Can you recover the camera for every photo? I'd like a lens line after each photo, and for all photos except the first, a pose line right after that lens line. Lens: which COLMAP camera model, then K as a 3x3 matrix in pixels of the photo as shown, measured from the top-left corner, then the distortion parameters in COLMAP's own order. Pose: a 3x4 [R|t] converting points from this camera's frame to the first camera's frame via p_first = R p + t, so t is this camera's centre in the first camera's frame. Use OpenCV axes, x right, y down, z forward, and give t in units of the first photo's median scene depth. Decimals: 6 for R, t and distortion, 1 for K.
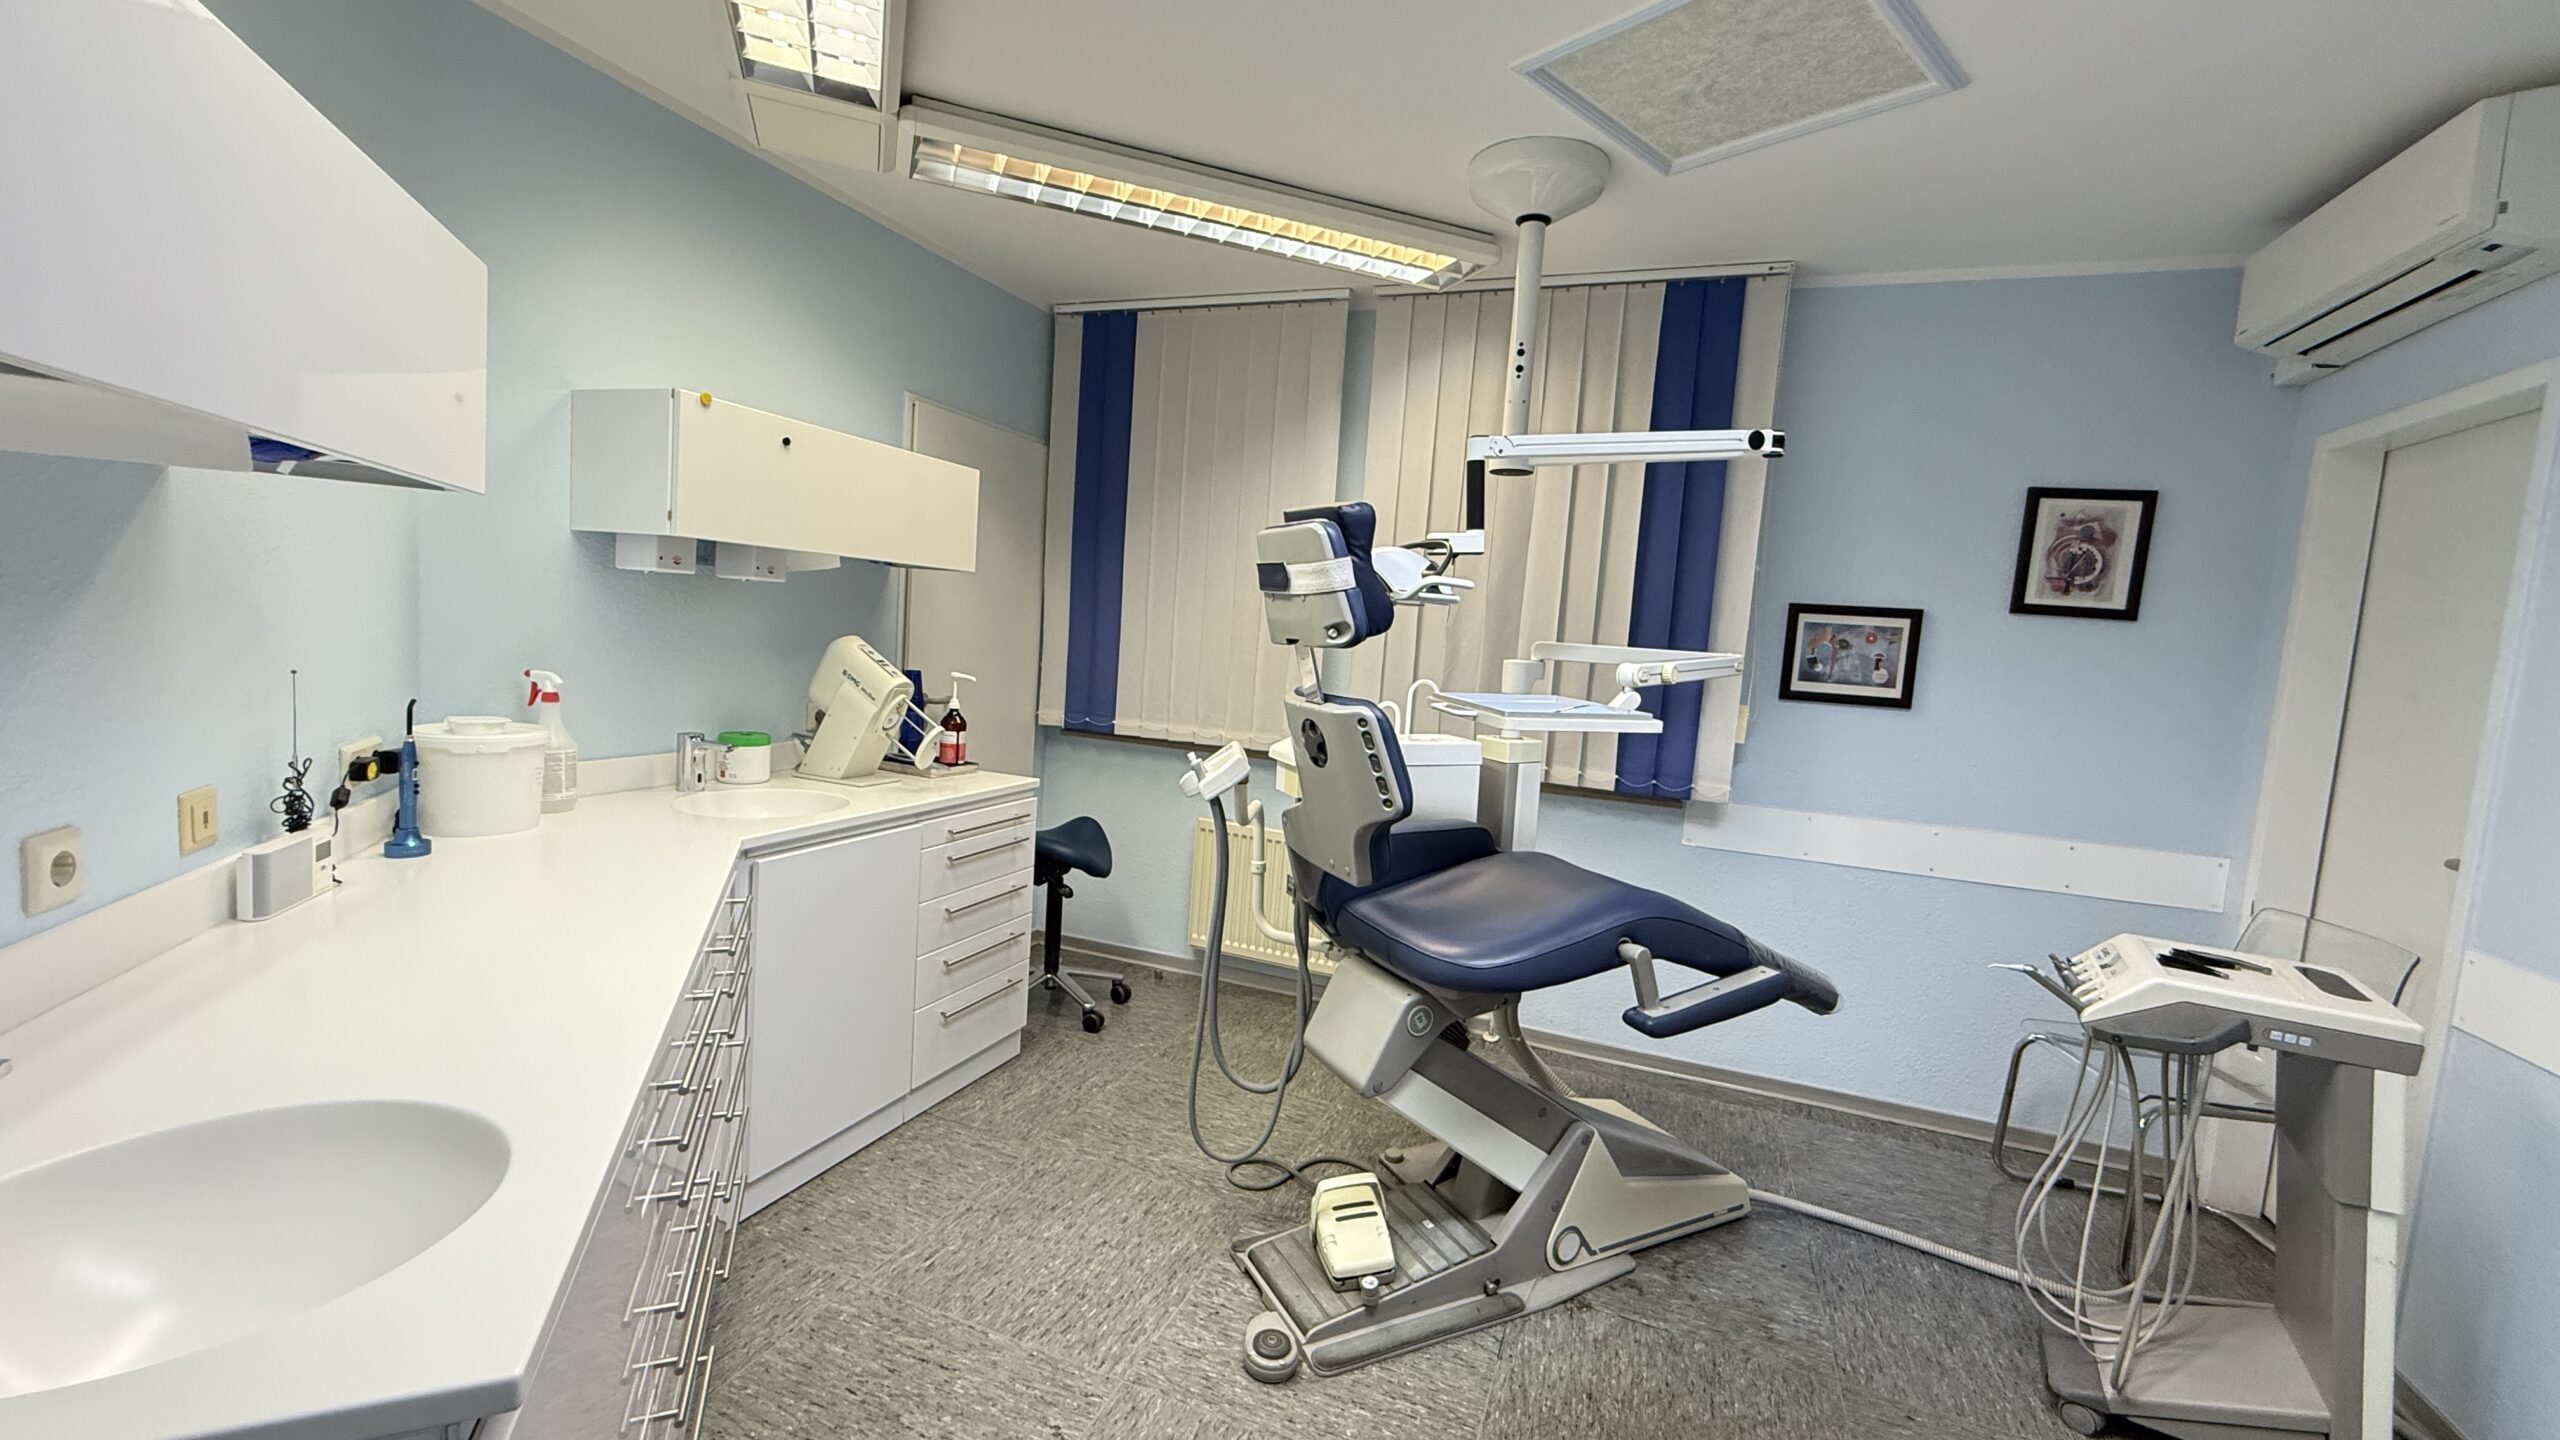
lens RADIAL K [[1017.8, 0, 1274.7], [0, 1017.8, 722.7], [0, 0, 1]] dist [0.002043, 0.000089]
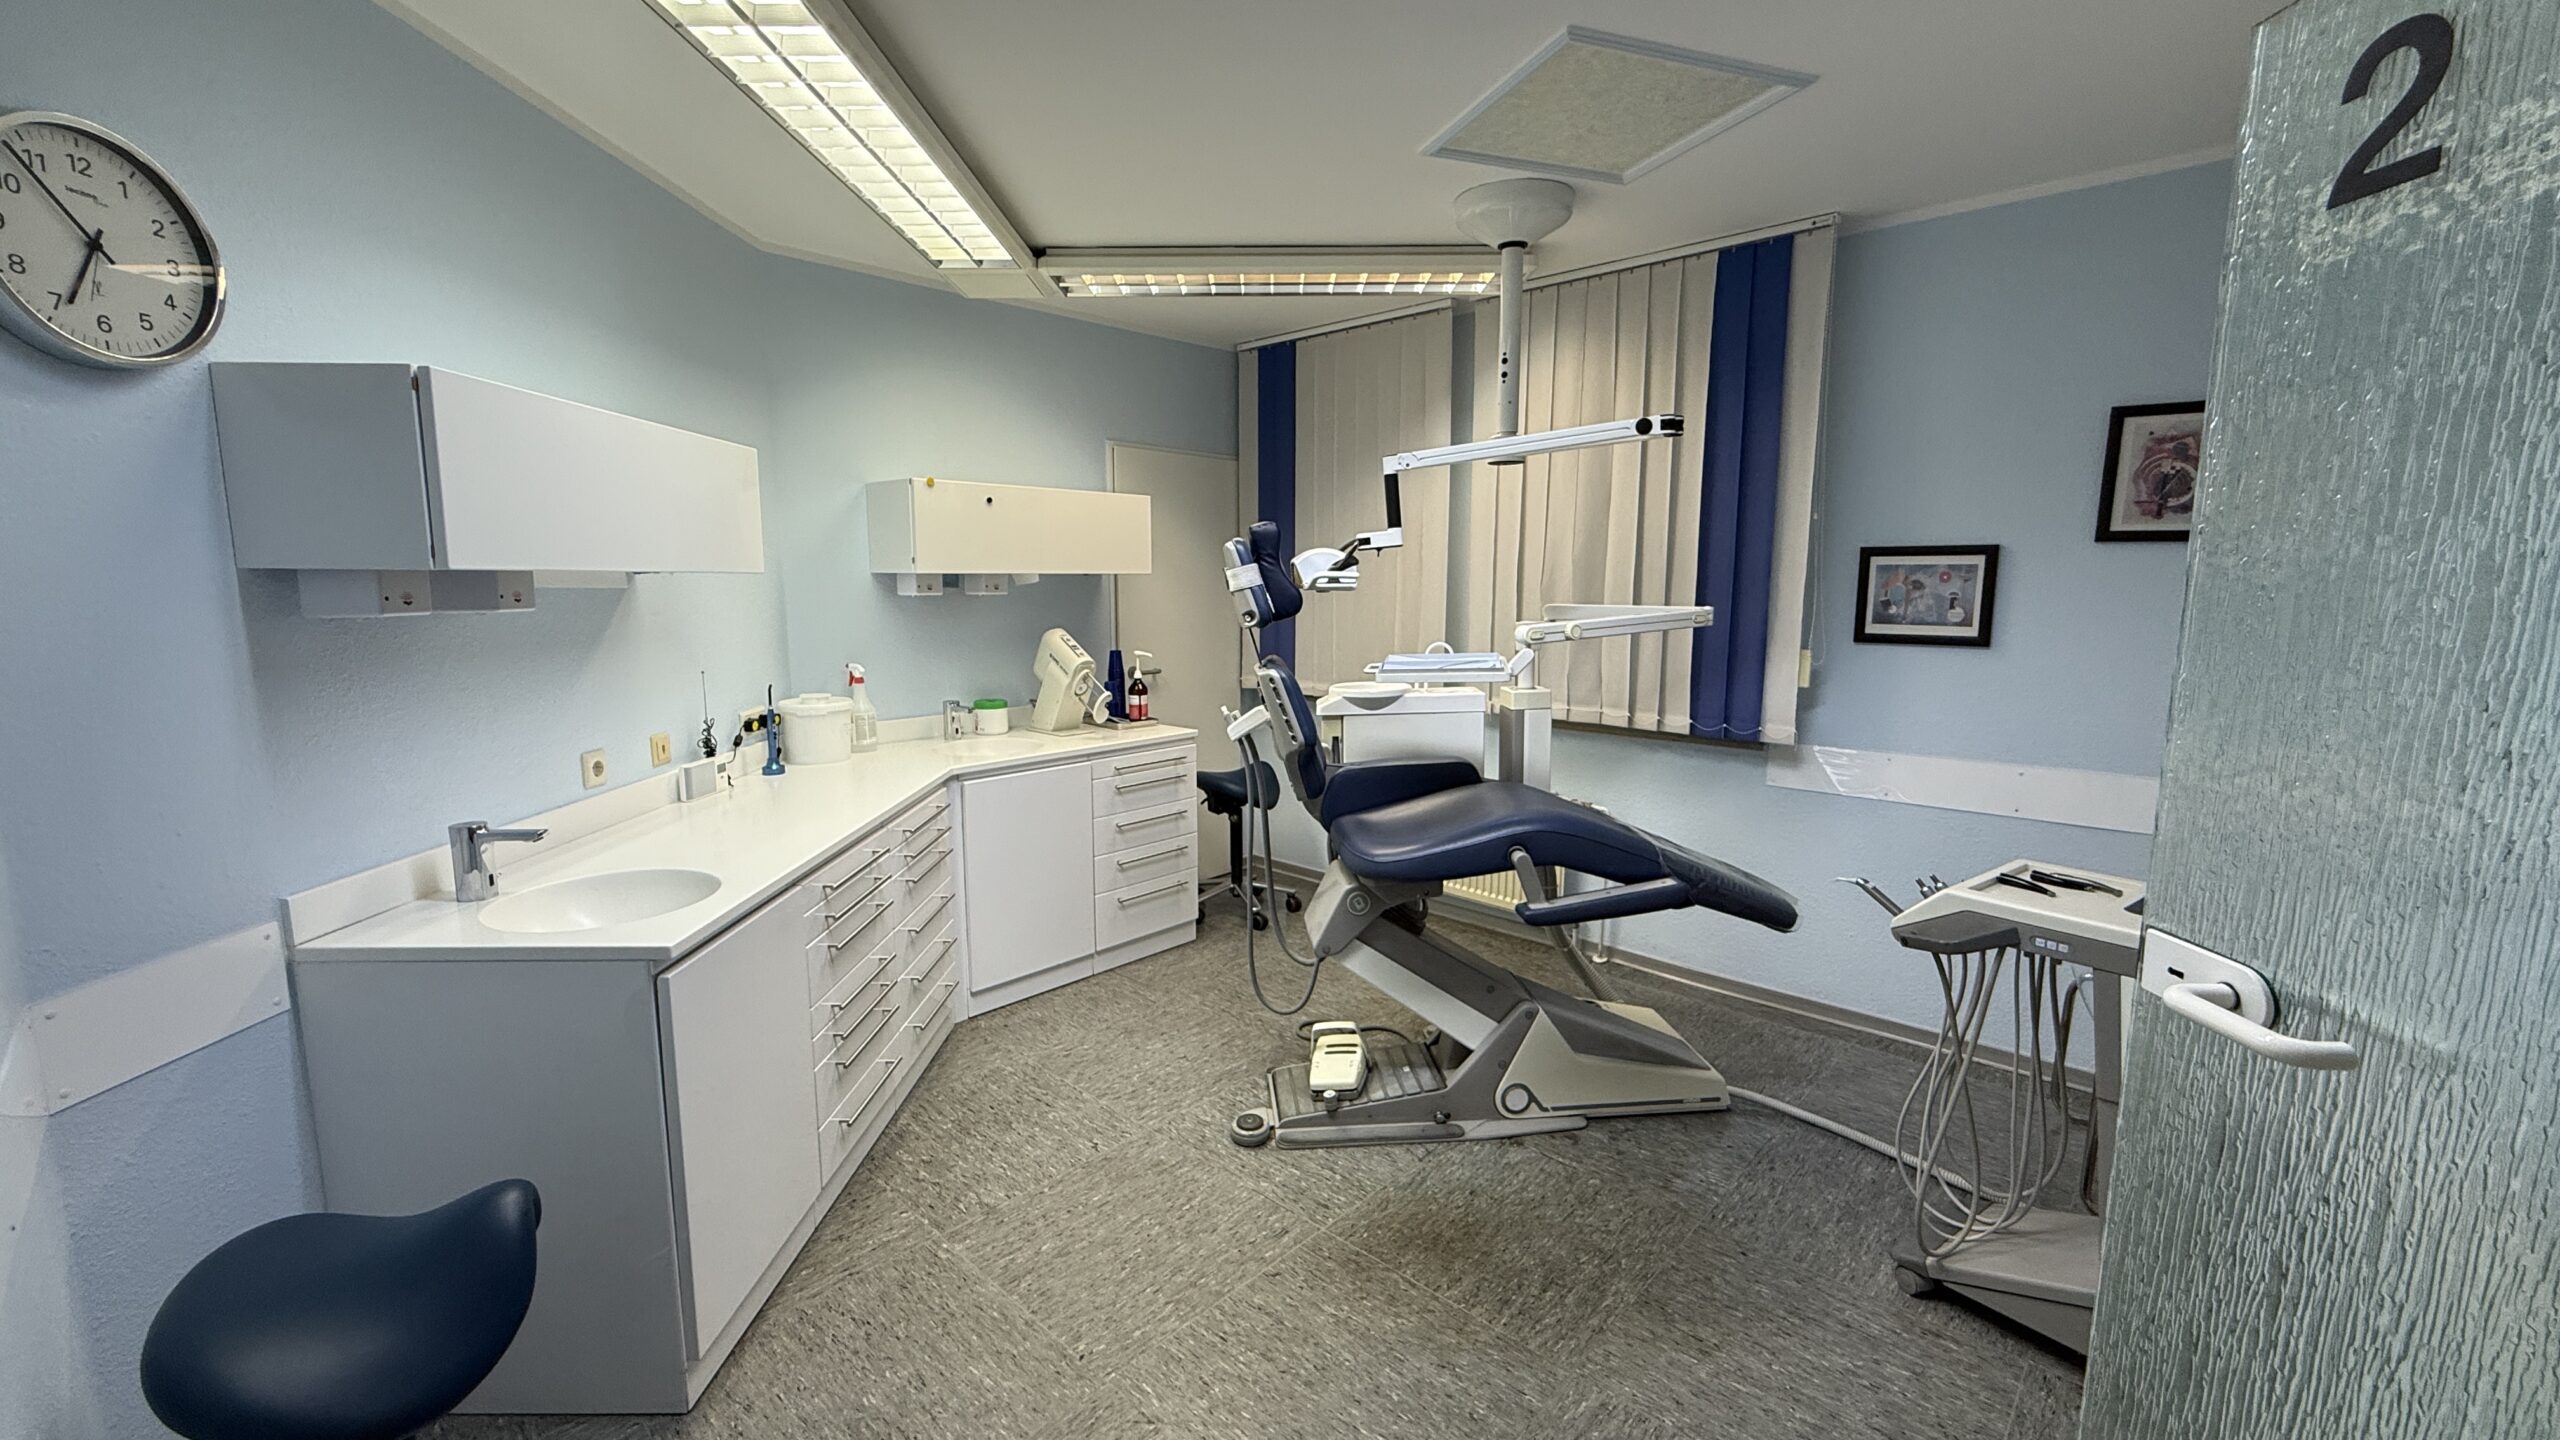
lens RADIAL K [[1017.8, 0, 1274.7], [0, 1017.8, 722.7], [0, 0, 1]] dist [0.002043, 0.000089]
pose [[0.926206, -0.015951, -0.376679, 0.428747], [0.030309, 0.999021, 0.032221, 0.008223], [0.375797, -0.041260, 0.925783, -0.205607]]
